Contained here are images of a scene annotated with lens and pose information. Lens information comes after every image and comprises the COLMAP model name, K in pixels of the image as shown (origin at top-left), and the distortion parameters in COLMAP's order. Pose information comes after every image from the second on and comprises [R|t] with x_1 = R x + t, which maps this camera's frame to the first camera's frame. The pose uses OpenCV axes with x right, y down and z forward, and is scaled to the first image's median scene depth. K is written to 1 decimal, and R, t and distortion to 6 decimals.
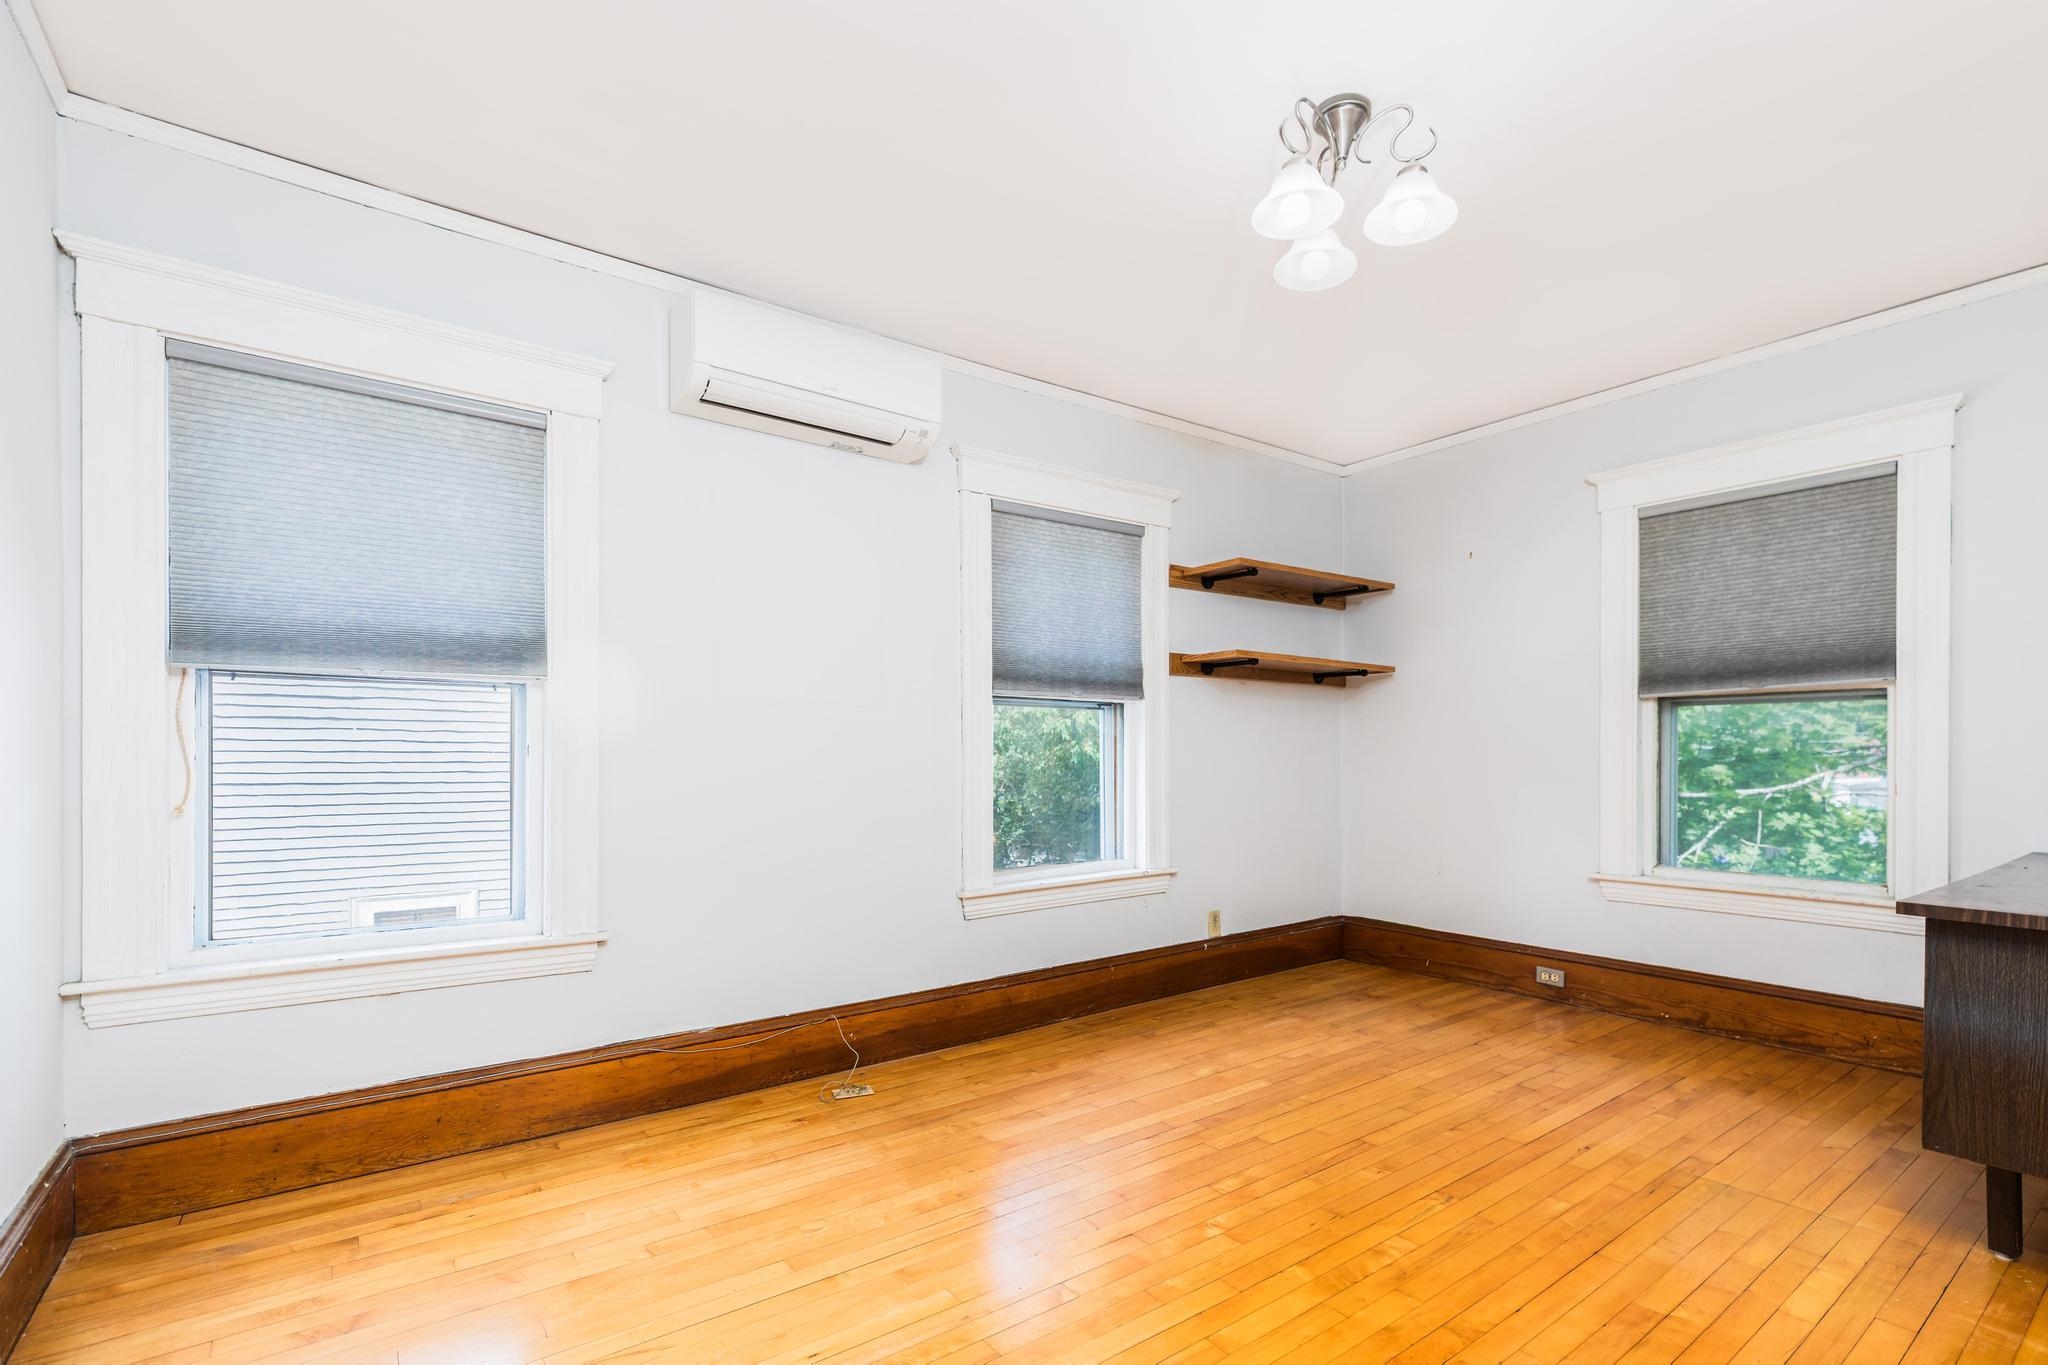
lens RADIAL K [[937.4, 0, 1048.7], [0, 937.4, 753.4], [0, 0, 1]] dist [0.006571, -0.000360]
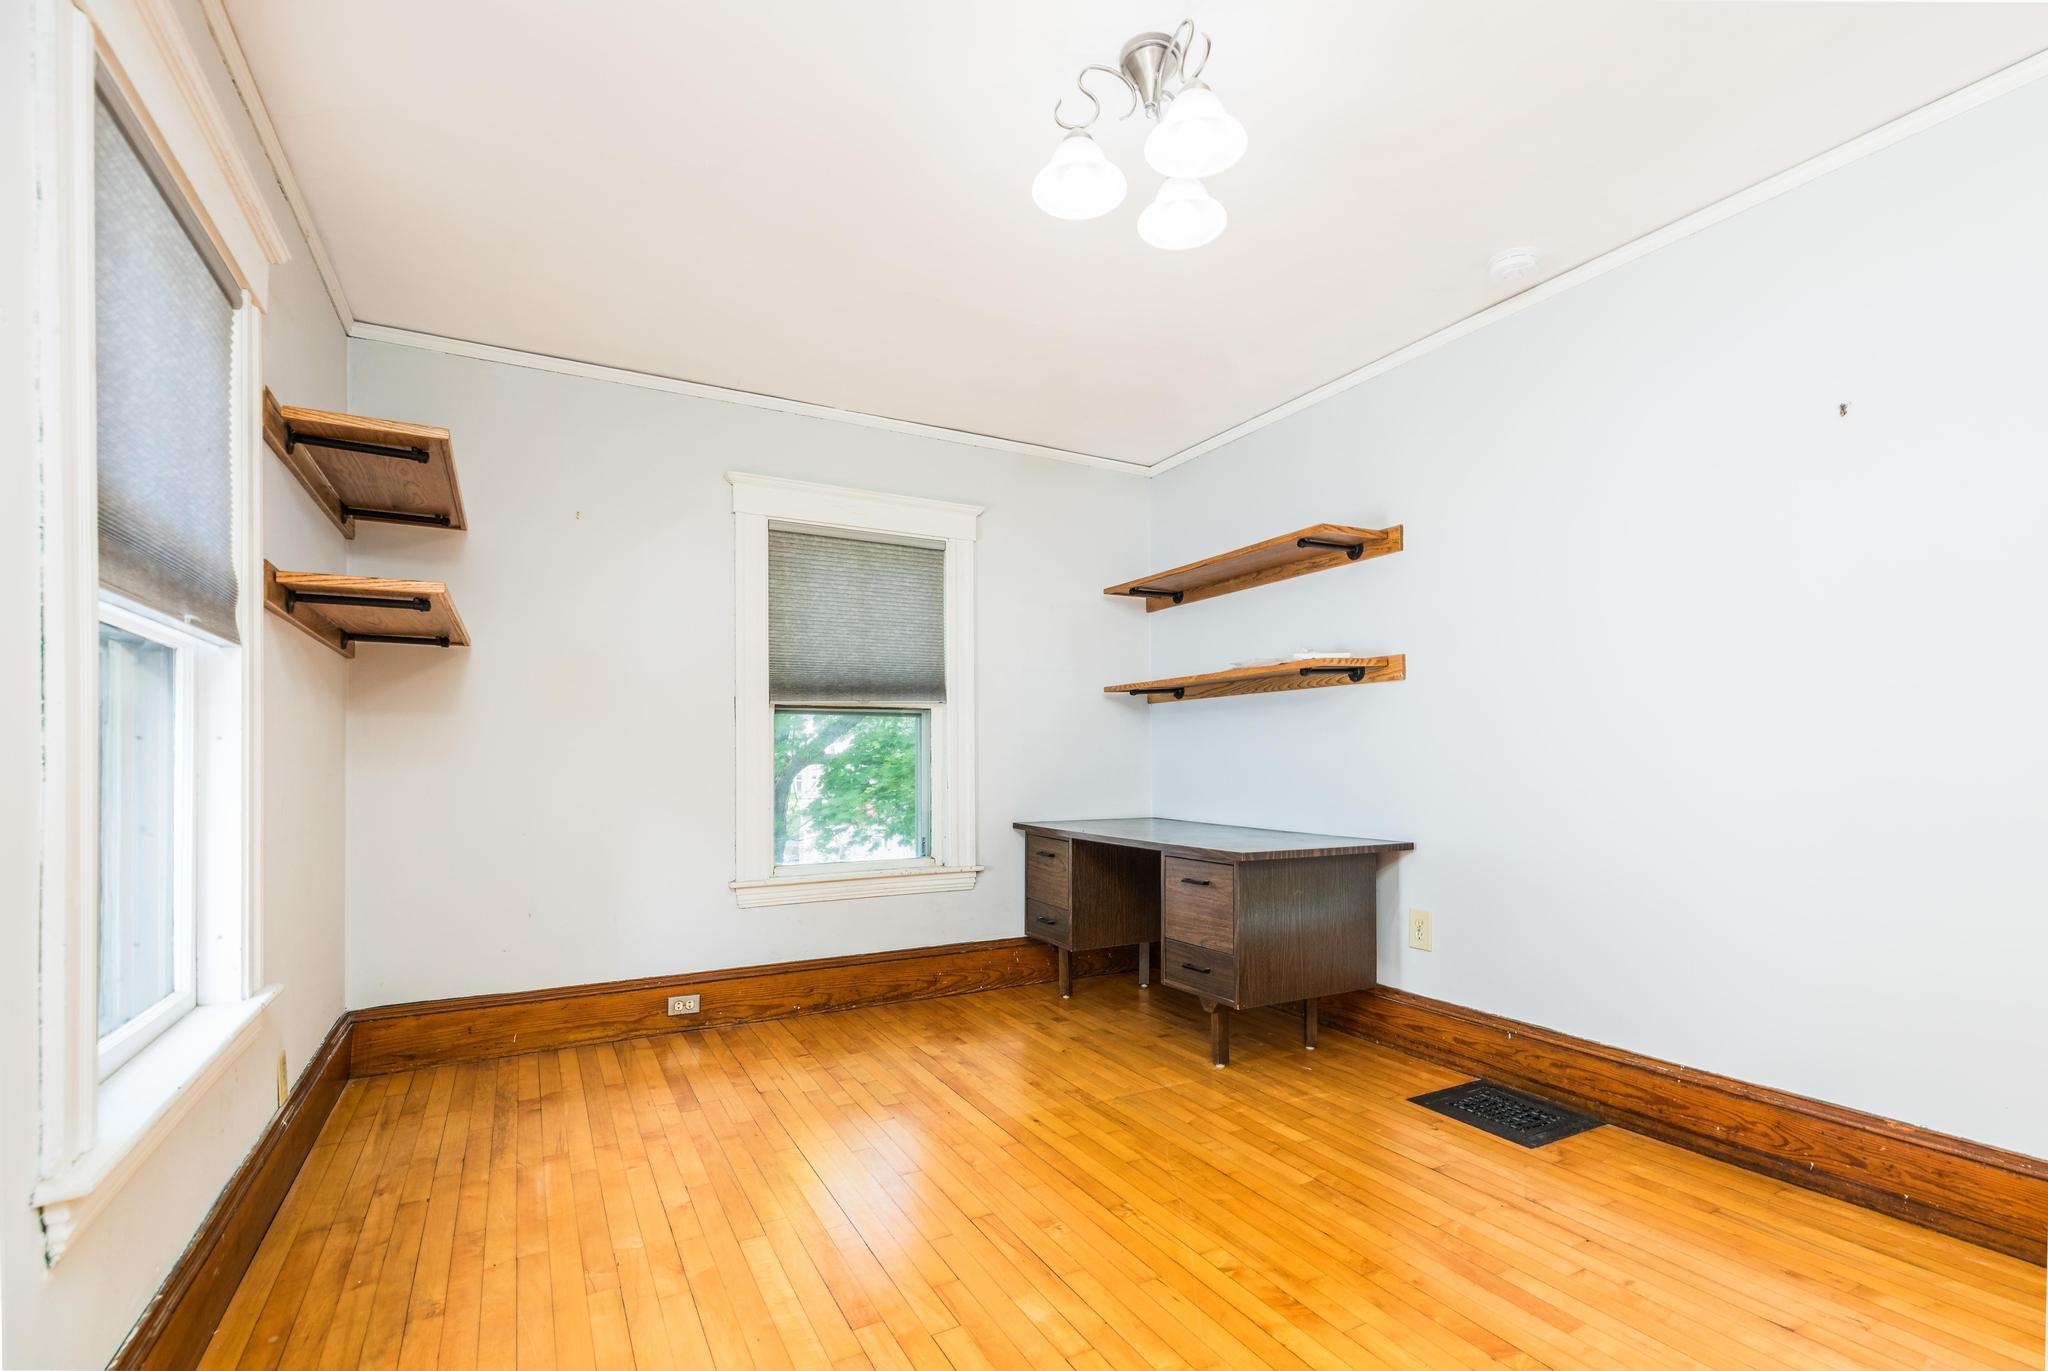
lens RADIAL K [[937.4, 0, 1048.7], [0, 937.4, 756.4], [0, 0, 1]] dist [0.006571, -0.000360]
pose [[0.143461, 0.000279, 0.989656, -0.350159], [0.003571, 0.999993, -0.000799, -0.000989], [-0.989650, 0.003649, 0.143459, 0.579184]]
